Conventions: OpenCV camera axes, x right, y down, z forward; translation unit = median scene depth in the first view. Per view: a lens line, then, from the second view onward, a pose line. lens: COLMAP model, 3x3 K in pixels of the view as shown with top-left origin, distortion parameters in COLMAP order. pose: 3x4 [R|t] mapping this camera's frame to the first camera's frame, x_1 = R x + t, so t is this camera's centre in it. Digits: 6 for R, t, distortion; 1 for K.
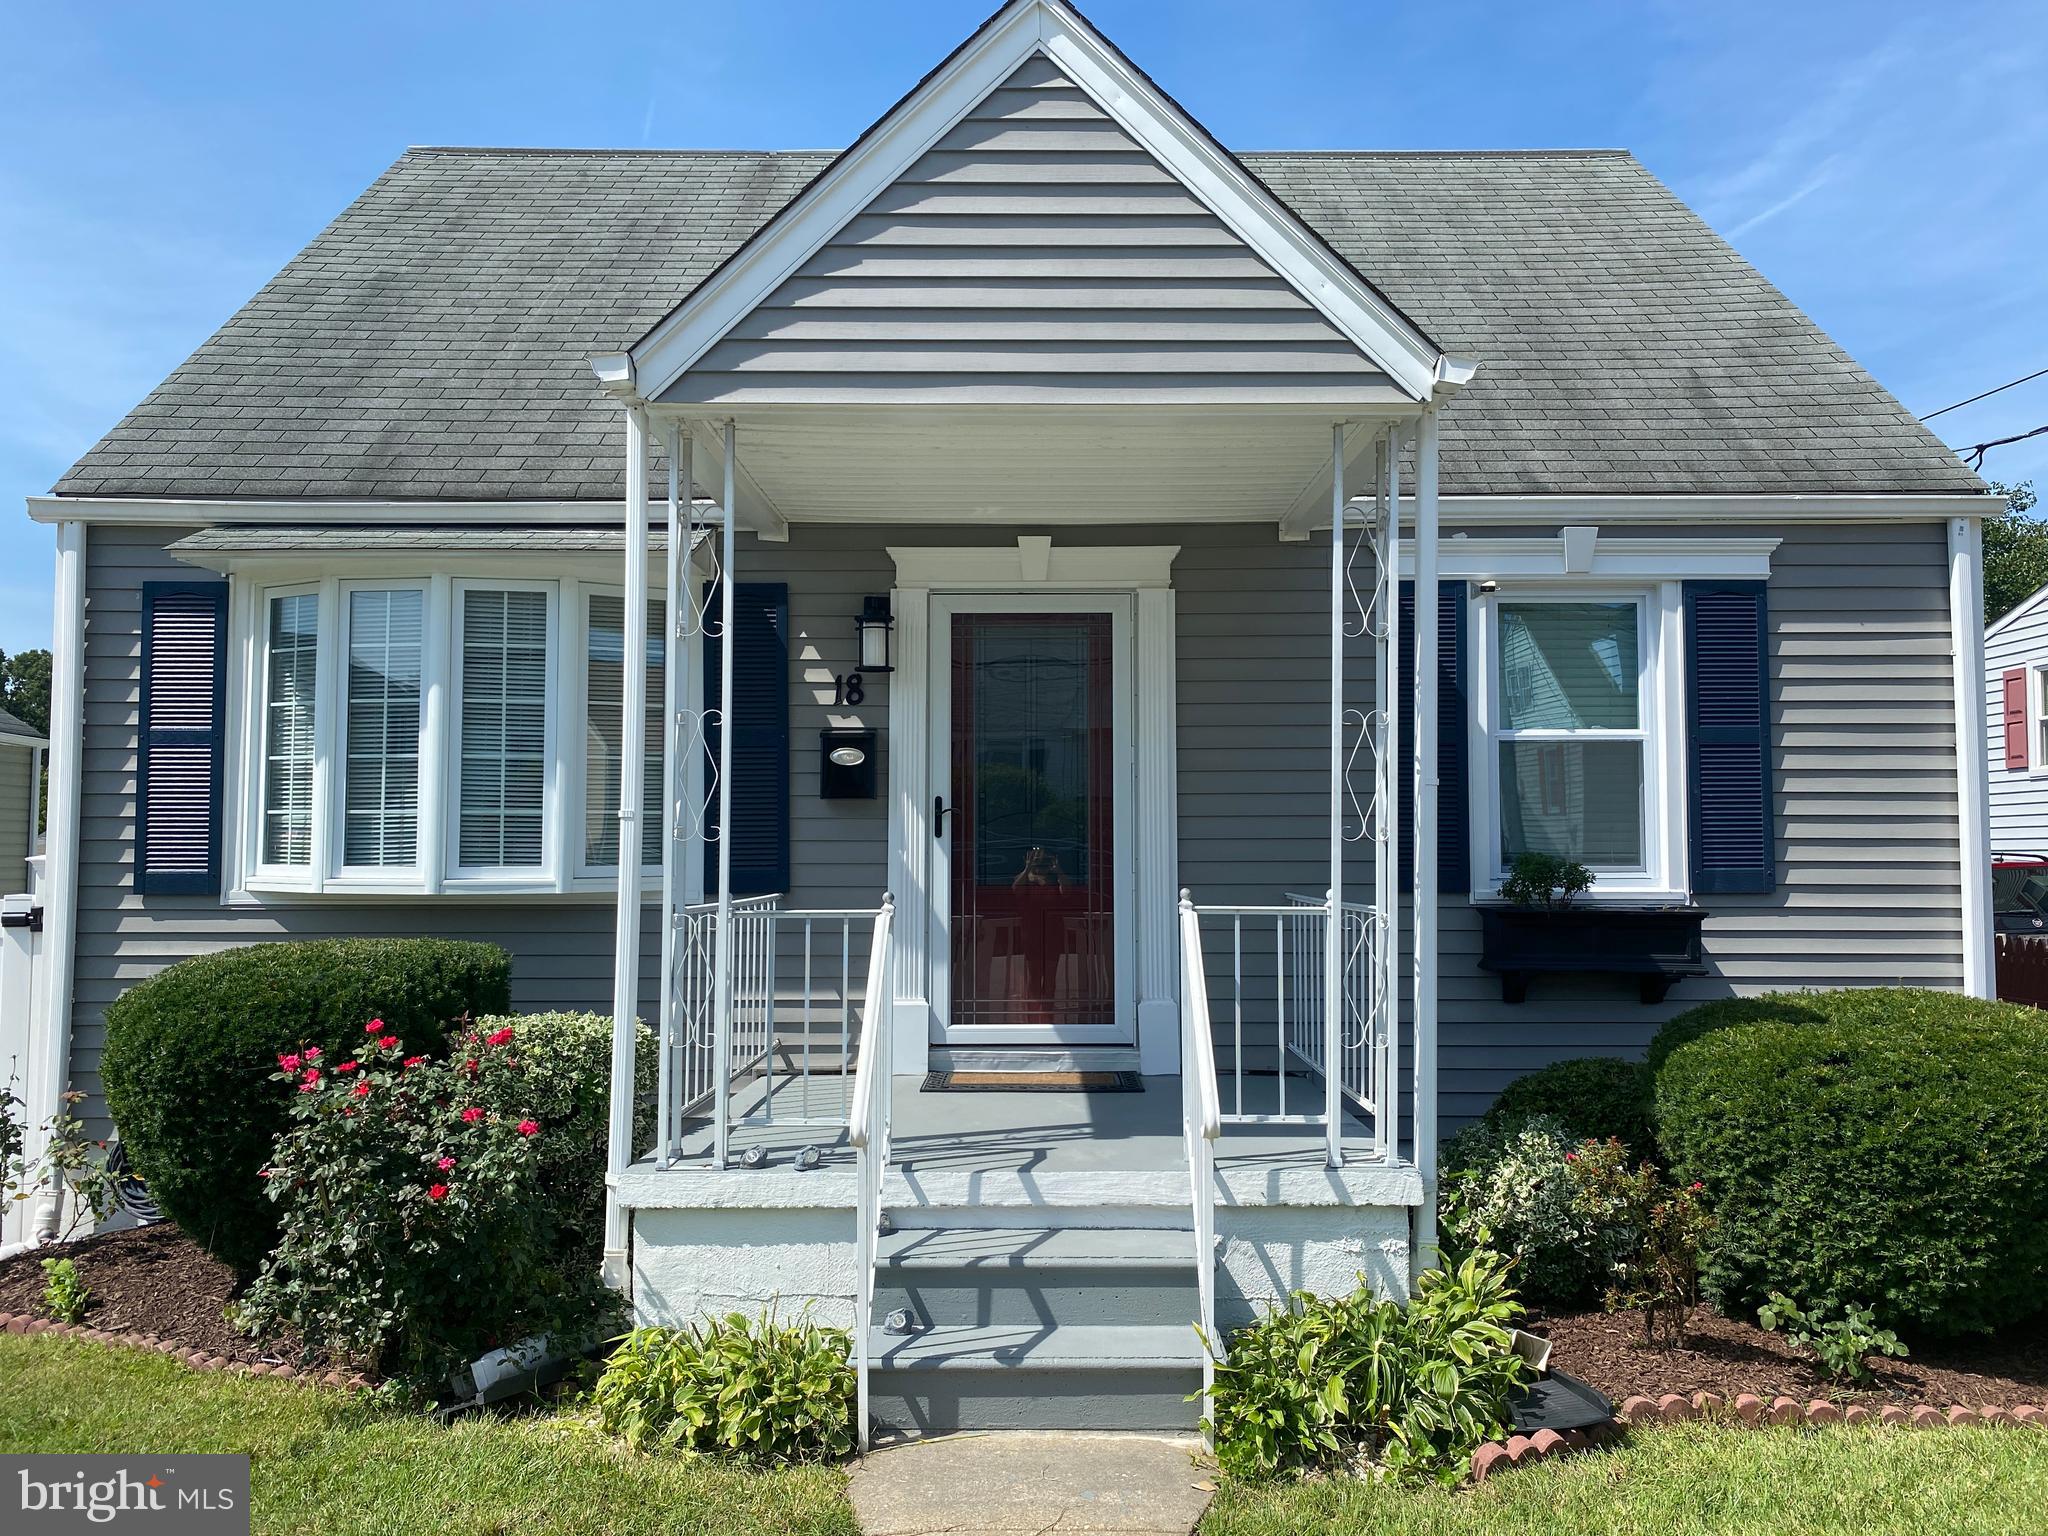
lens RADIAL K [[1585.4, 0, 1015.0], [0, 1585.4, 771.7], [0, 0, 1]] dist [0.047786, -0.000863]
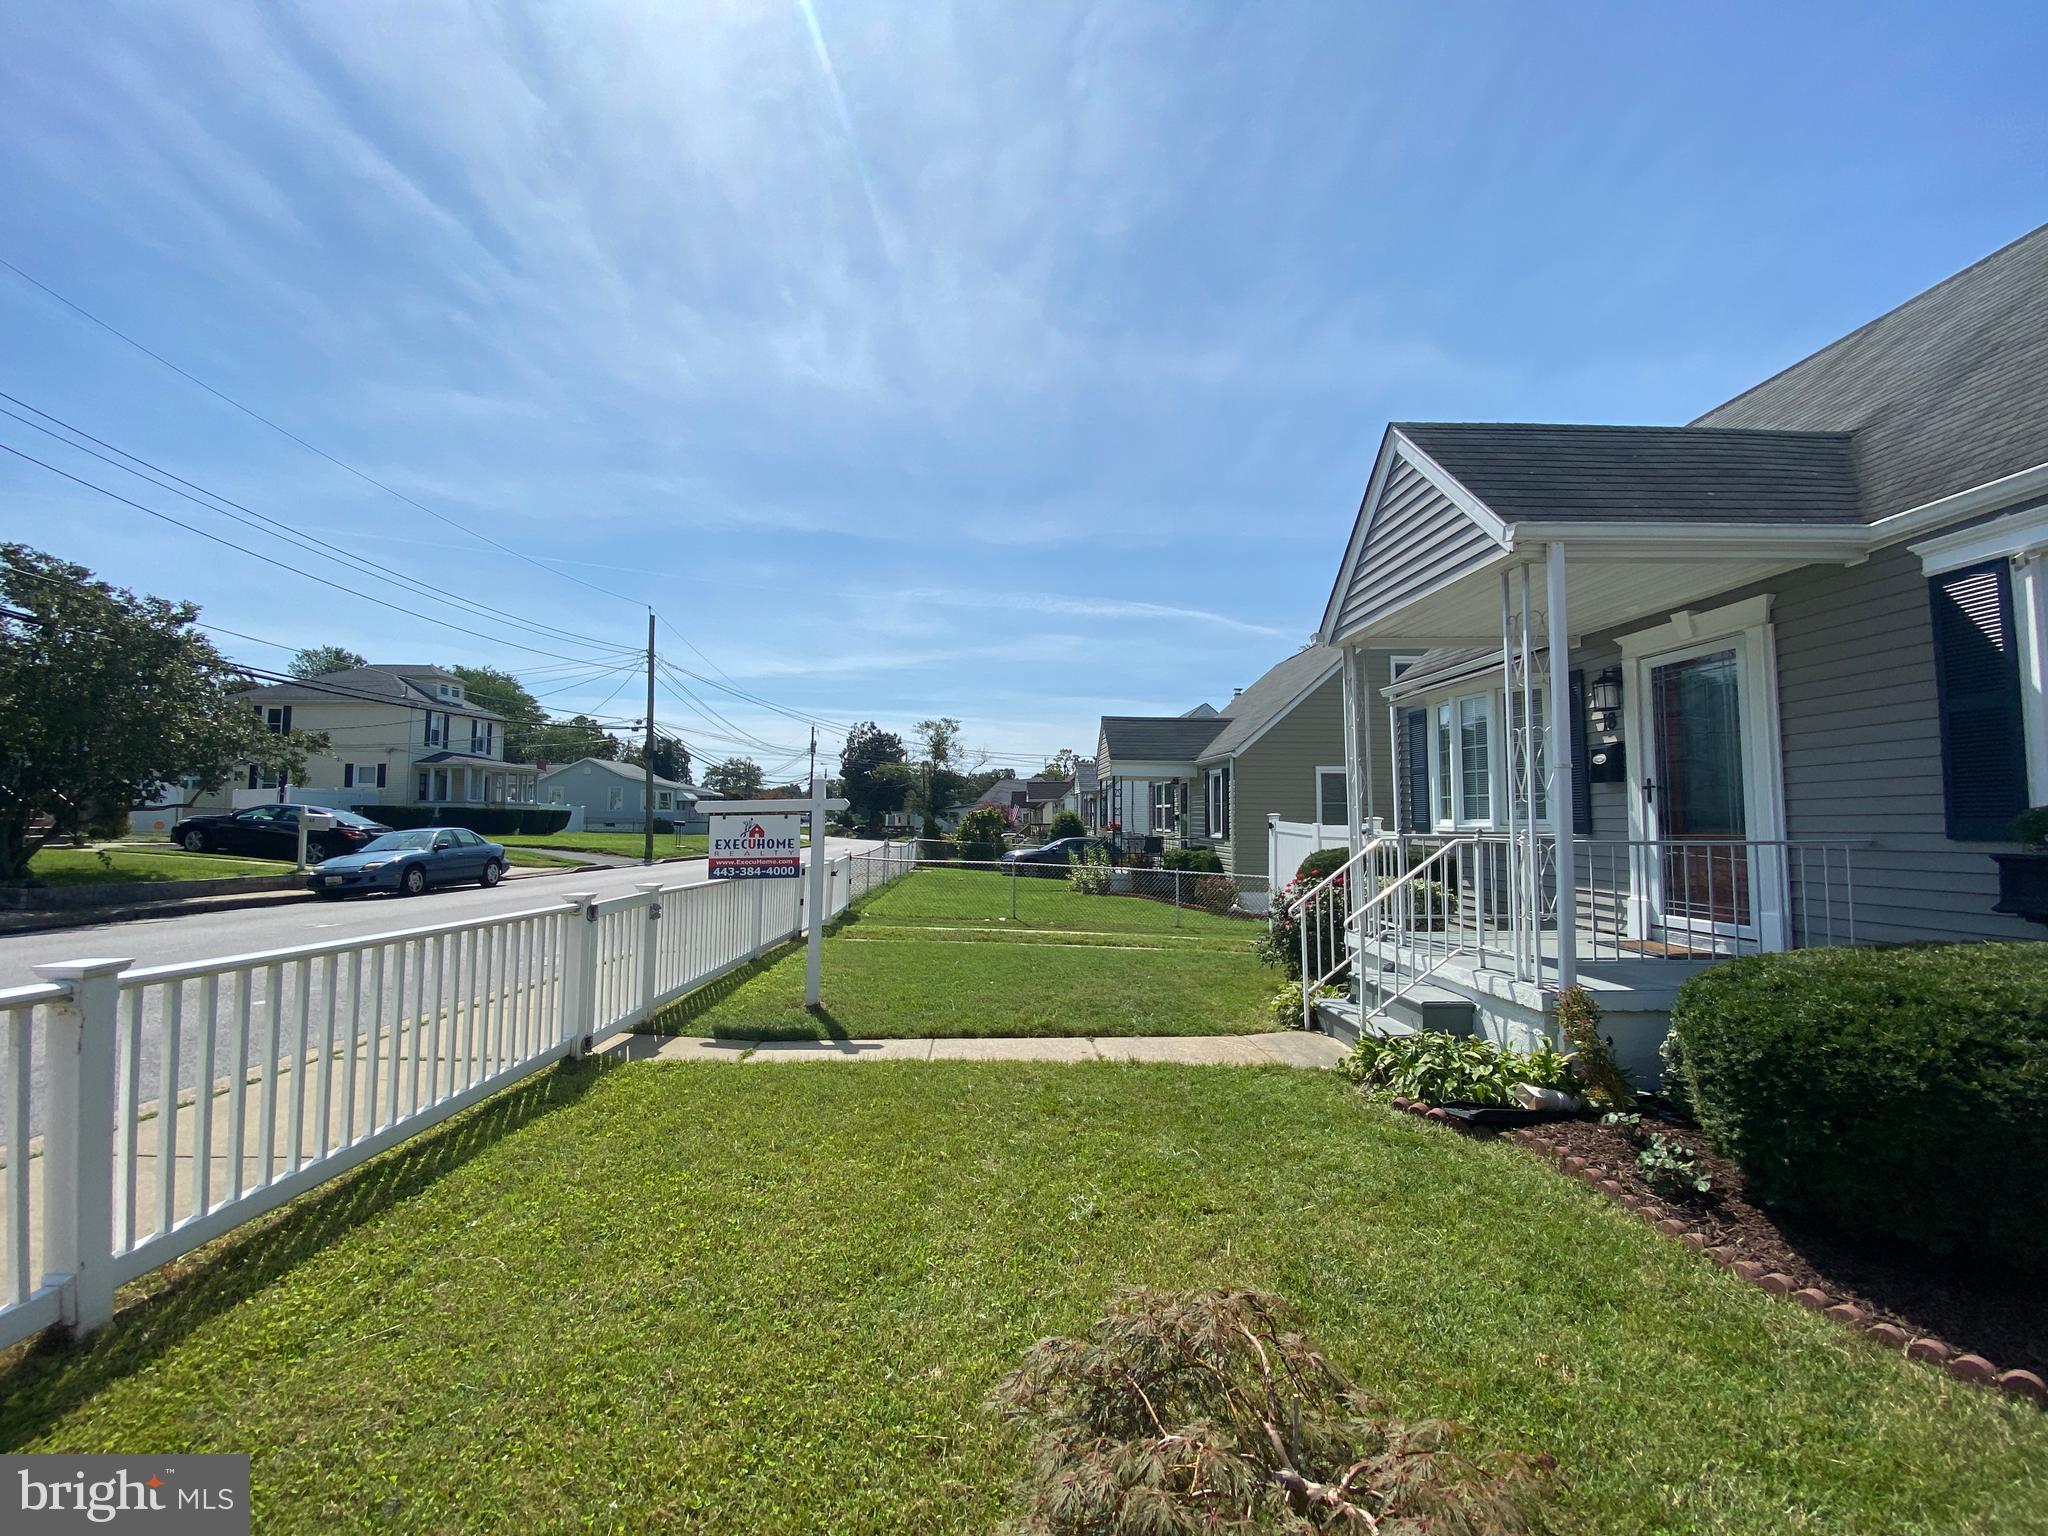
lens RADIAL K [[830.9, 0, 1024.0], [0, 830.9, 768.0], [0, 0, 1]] dist [0.089360, -0.044659]
pose [[0.051635, -0.064284, -0.996595, 0.824626], [0.052153, 0.996738, -0.061591, 0.026119], [0.997303, -0.048795, 0.054819, 0.282403]]
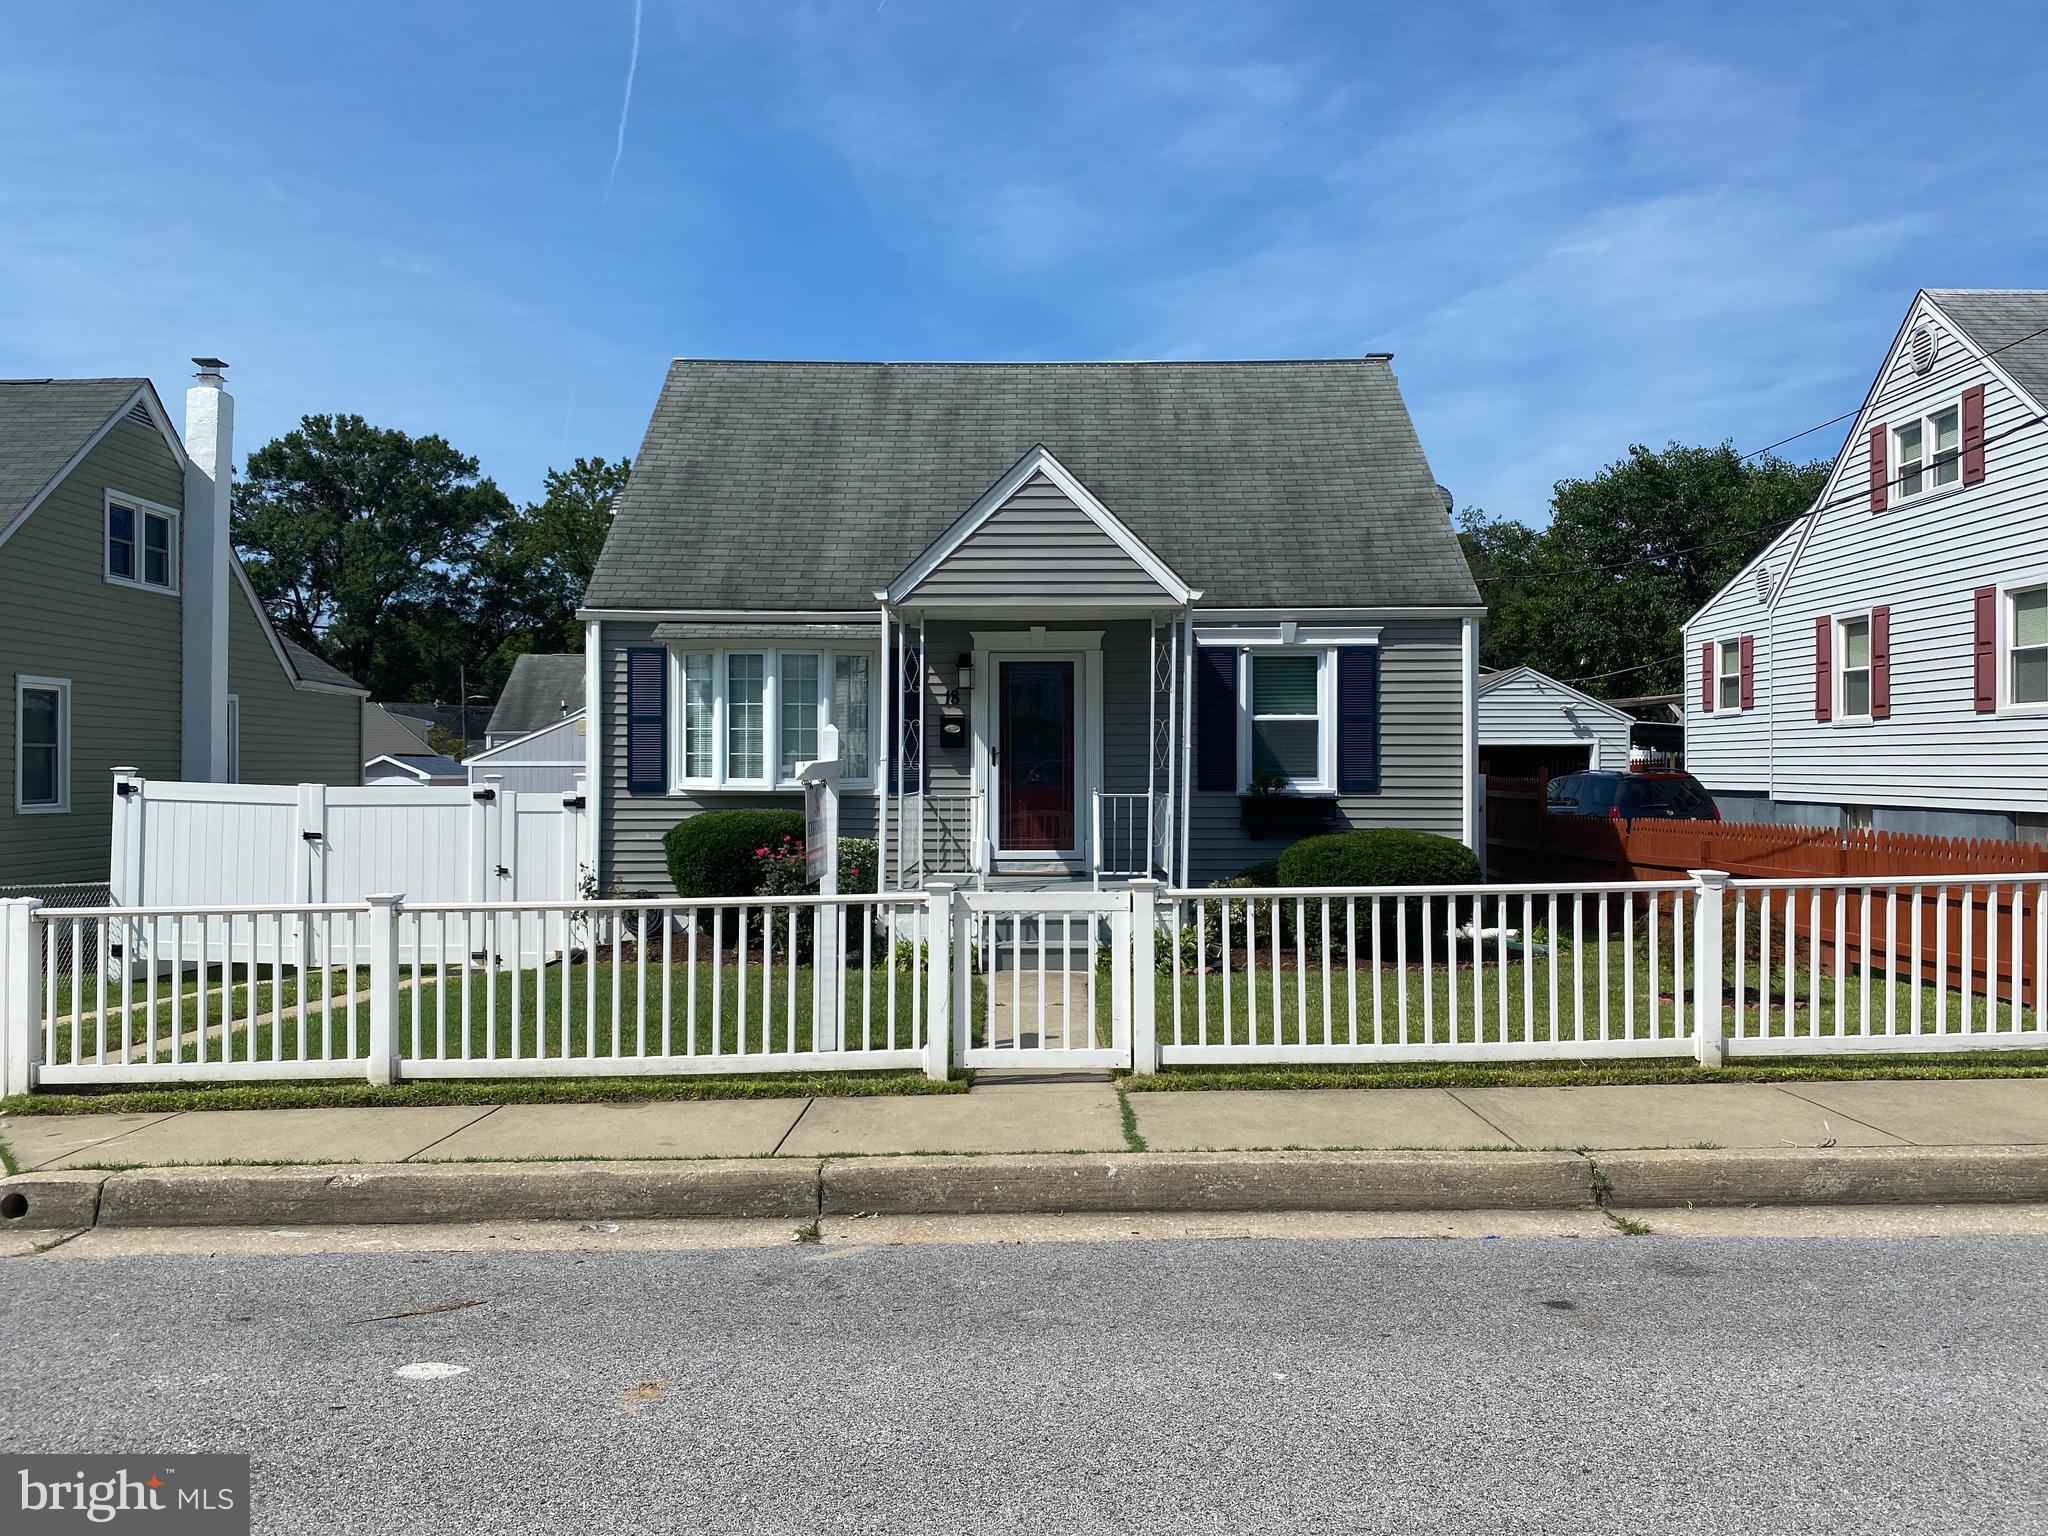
lens RADIAL K [[1585.4, 0, 1015.0], [0, 1585.4, 771.7], [0, 0, 1]] dist [0.047786, -0.000863]
pose [[0.999996, -0.000064, -0.002676, -0.013043], [0.000216, 0.998380, 0.056896, -0.073048], [0.002668, -0.056897, 0.998377, -1.164514]]
